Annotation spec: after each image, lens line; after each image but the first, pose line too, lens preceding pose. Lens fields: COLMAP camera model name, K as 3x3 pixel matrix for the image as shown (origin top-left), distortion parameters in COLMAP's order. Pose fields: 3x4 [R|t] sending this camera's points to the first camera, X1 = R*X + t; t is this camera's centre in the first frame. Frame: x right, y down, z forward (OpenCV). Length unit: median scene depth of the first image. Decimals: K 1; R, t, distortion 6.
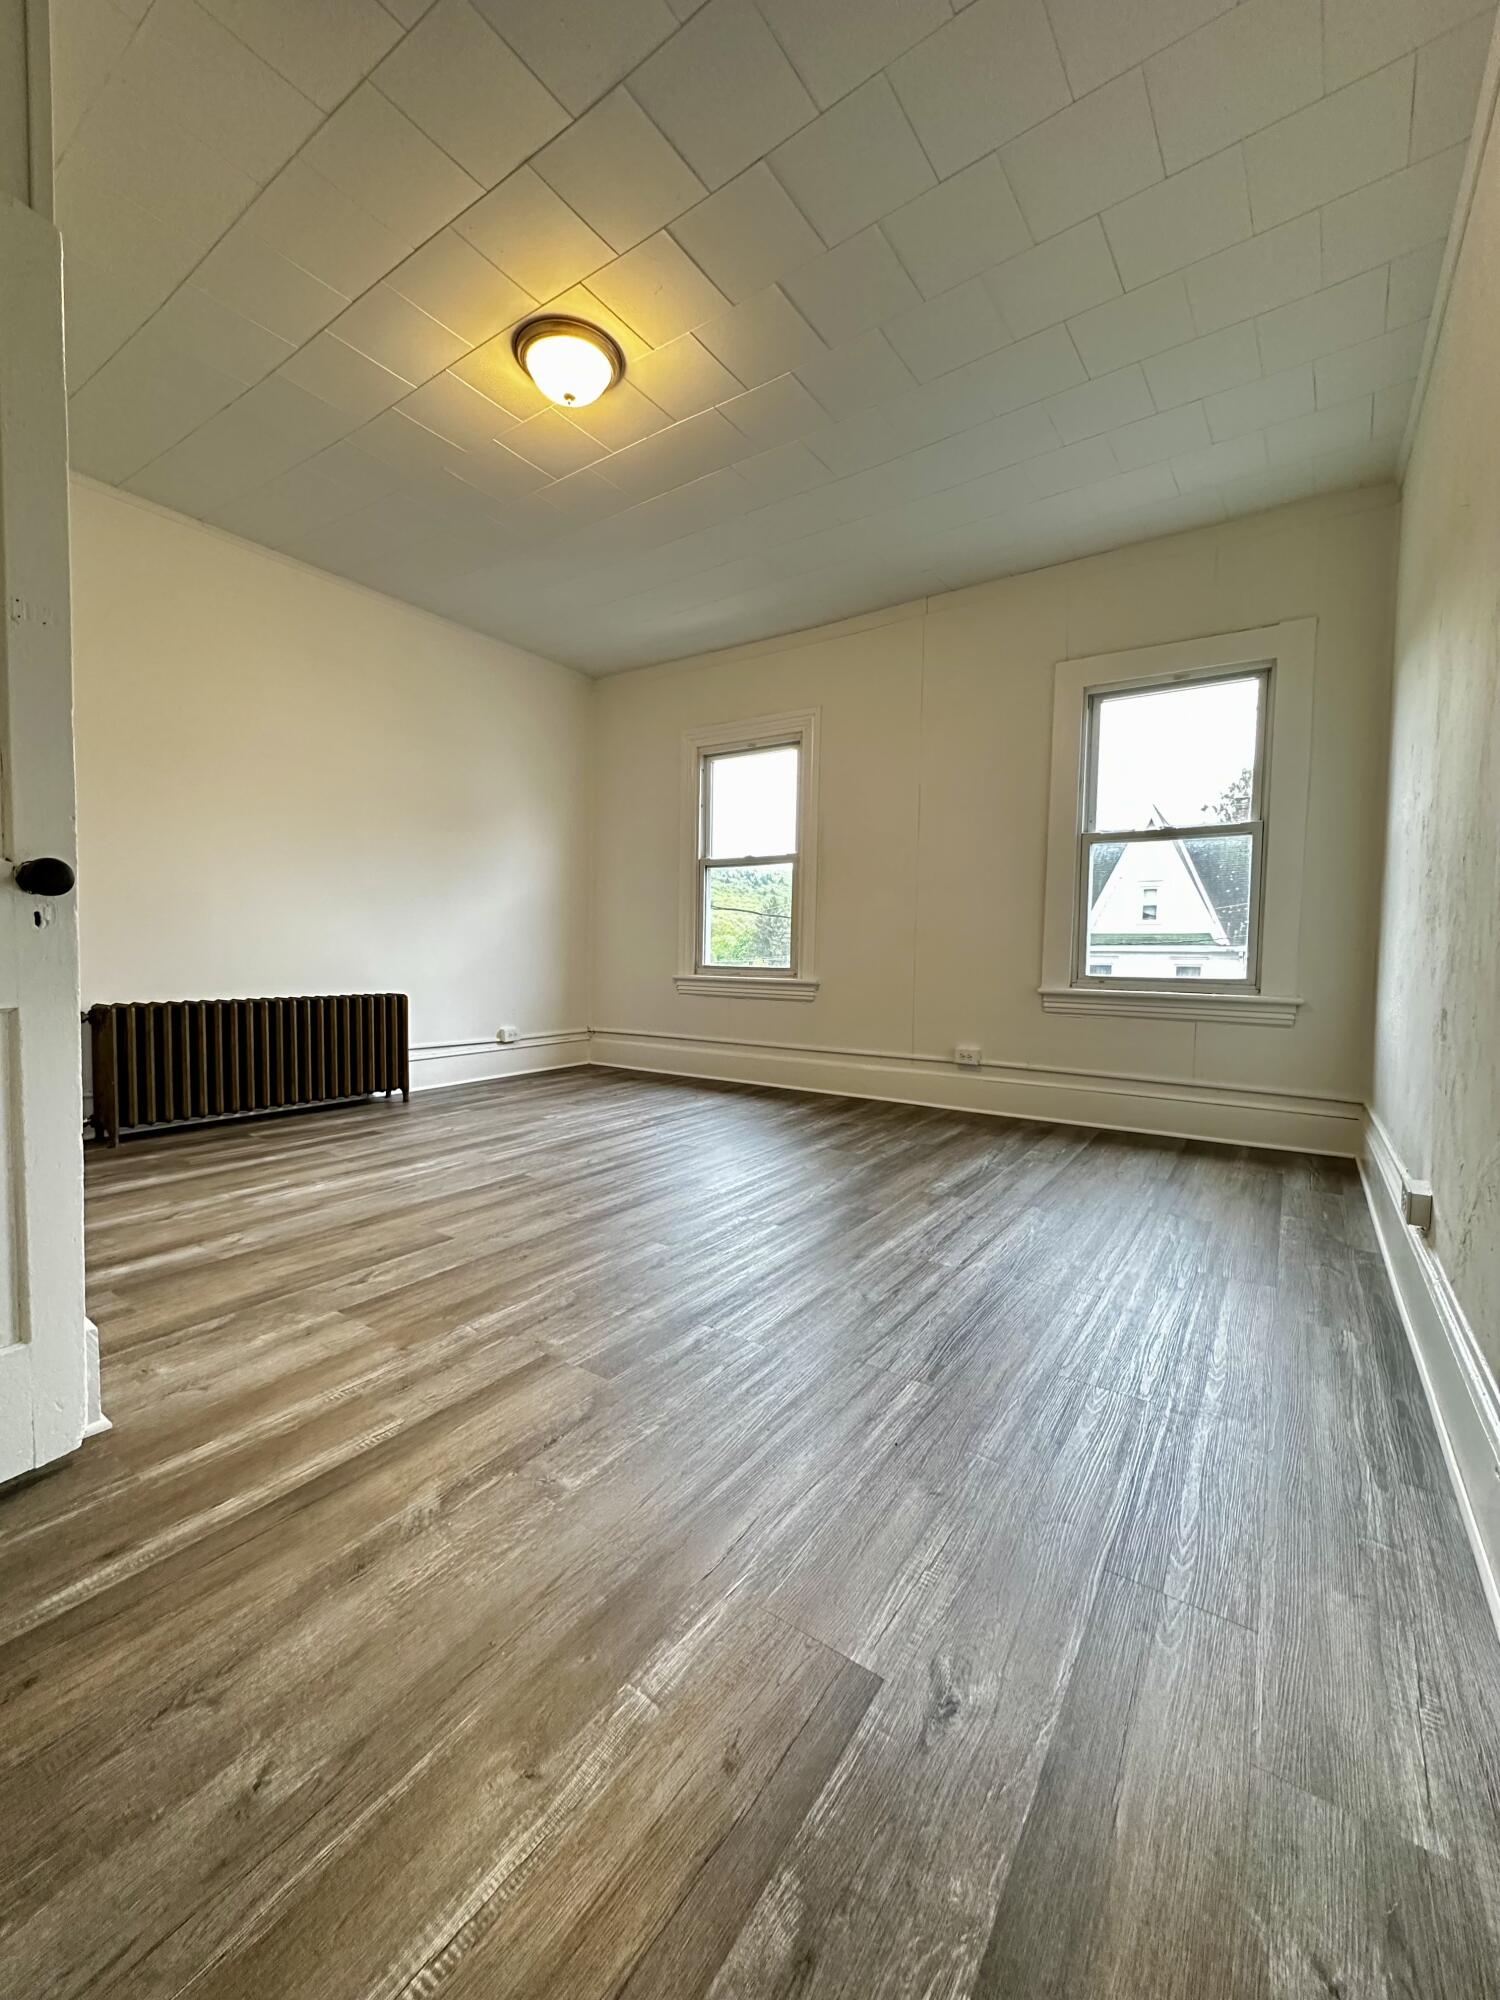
lens RADIAL K [[798.3, 0, 749.7], [0, 798.3, 998.5], [0, 0, 1]] dist [0.002860, 0.000295]
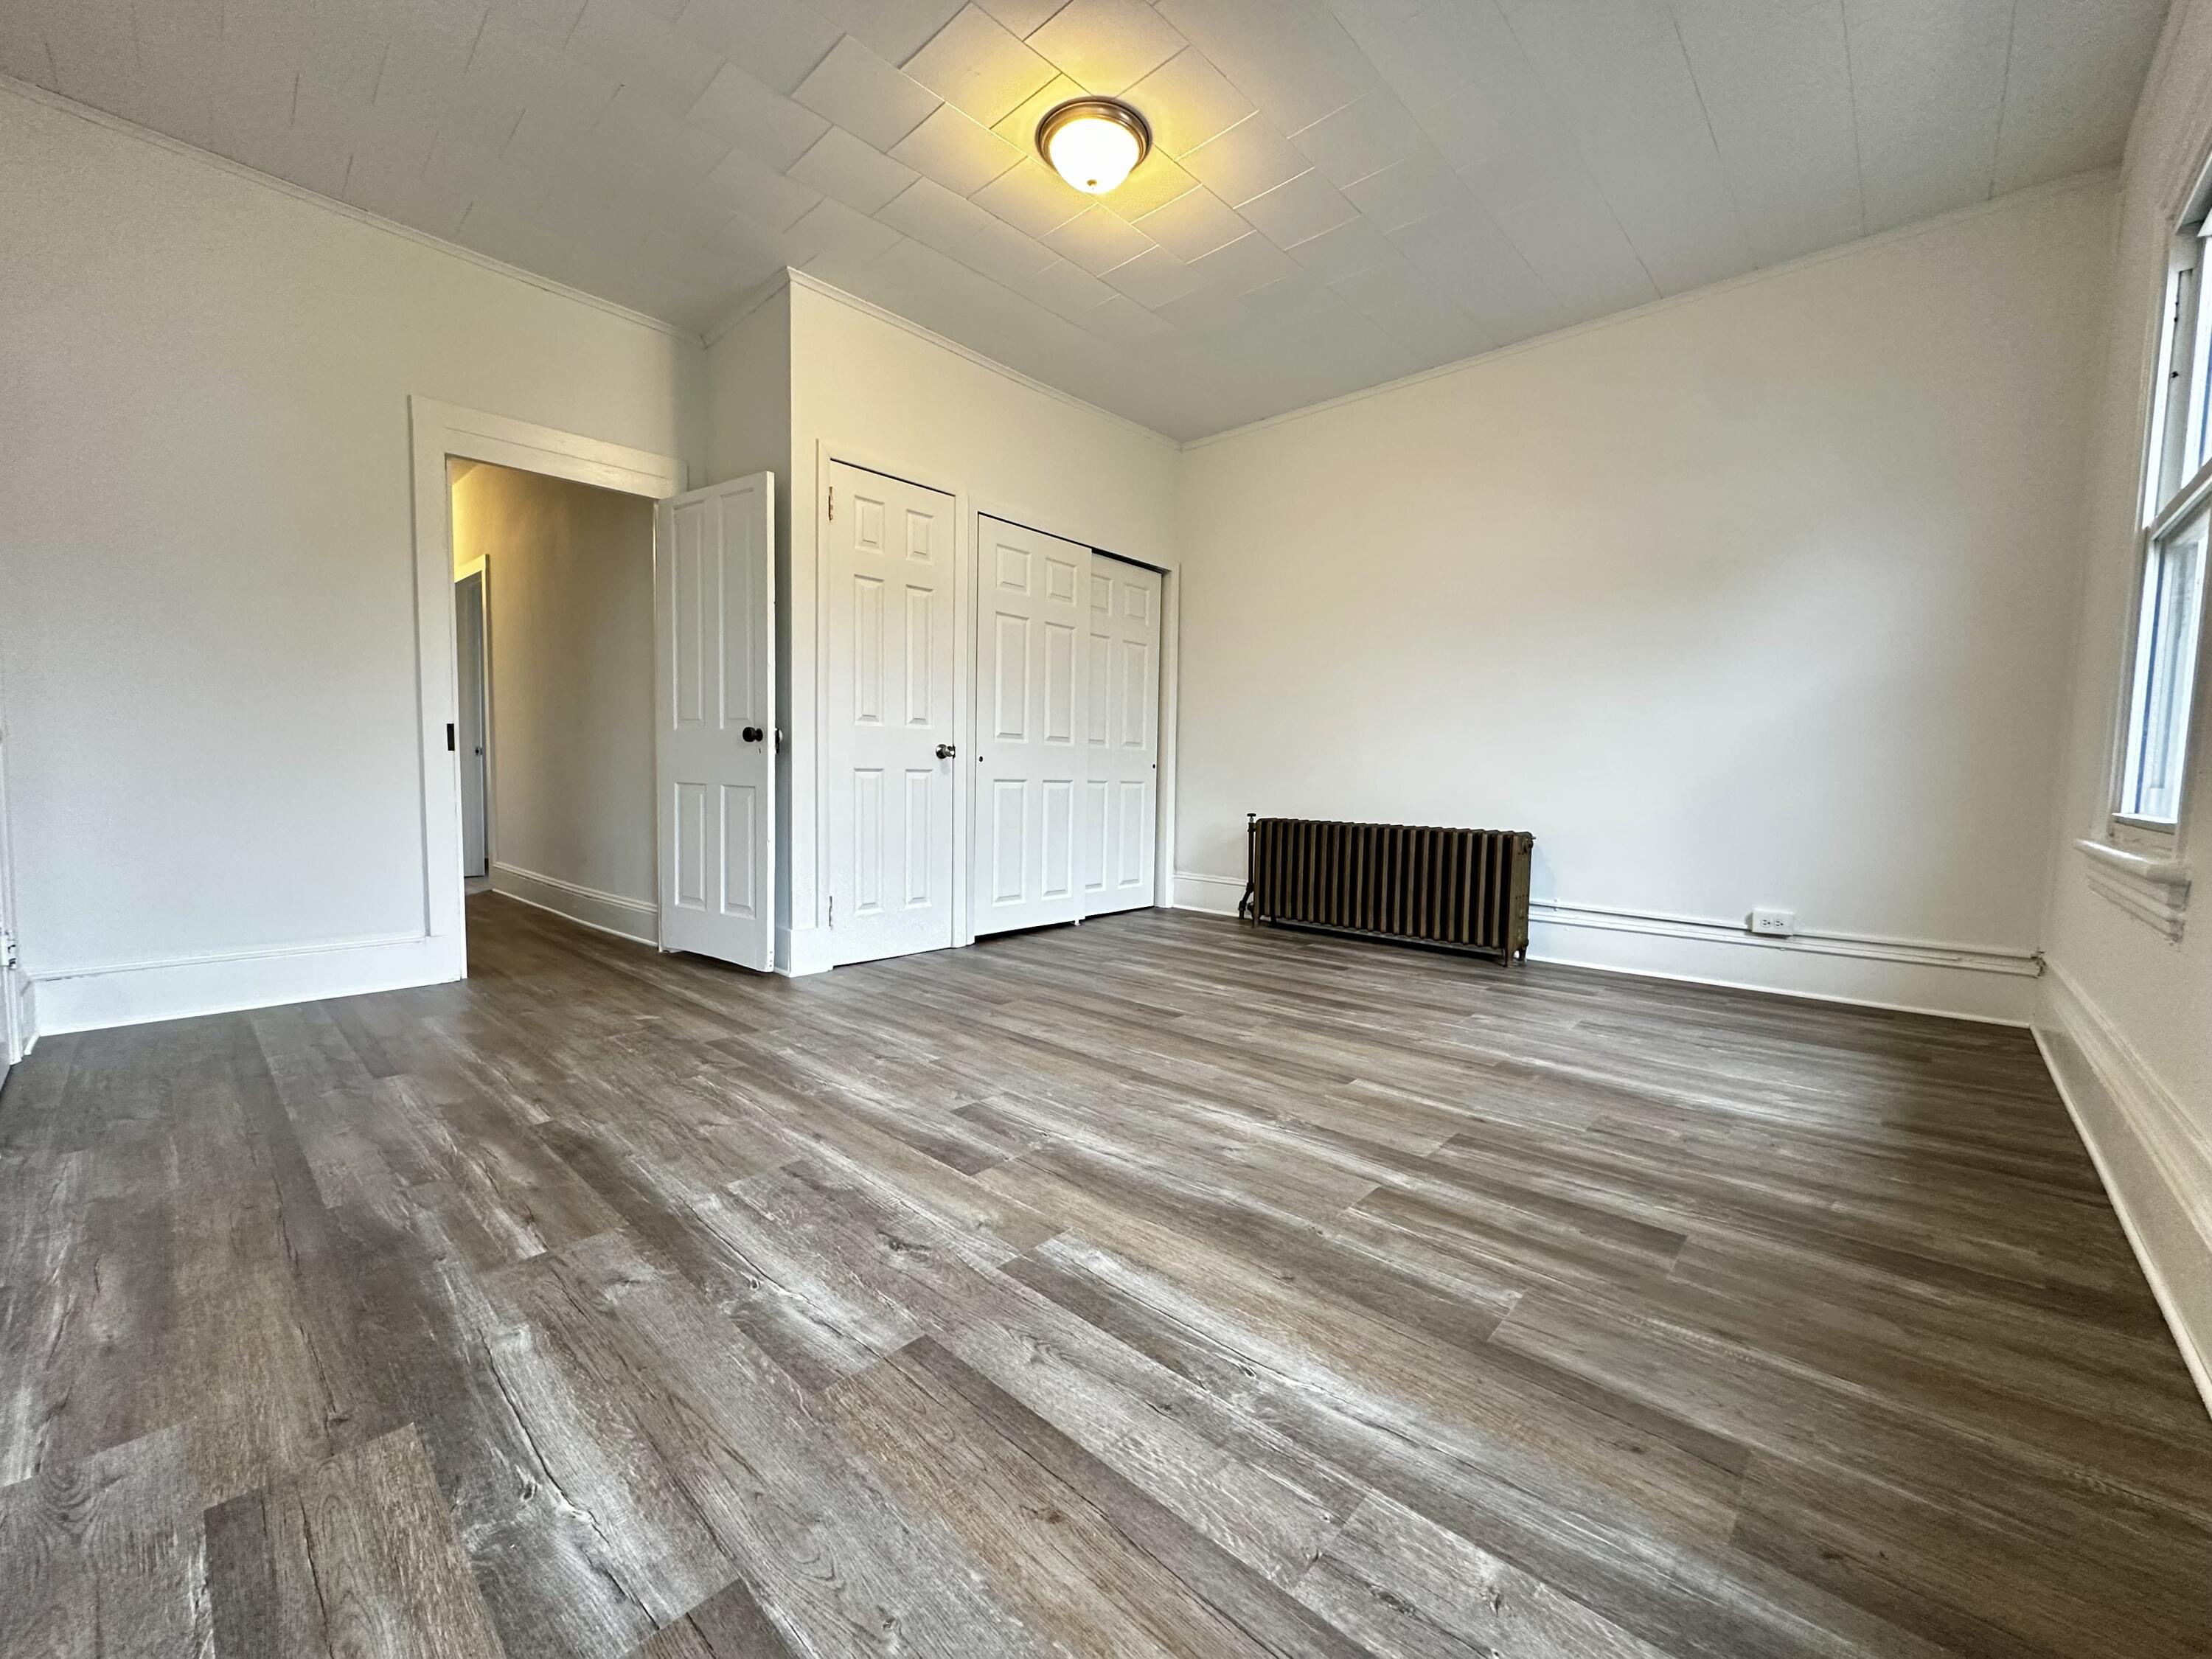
lens RADIAL K [[883.0, 0, 1108.8], [0, 883.0, 827.7], [0, 0, 1]] dist [0.002860, 0.000295]
pose [[-0.139750, 0.045591, -0.989137, 0.725291], [-0.076195, 0.995482, 0.056649, -0.043674], [0.987251, 0.083284, -0.135645, 1.045935]]
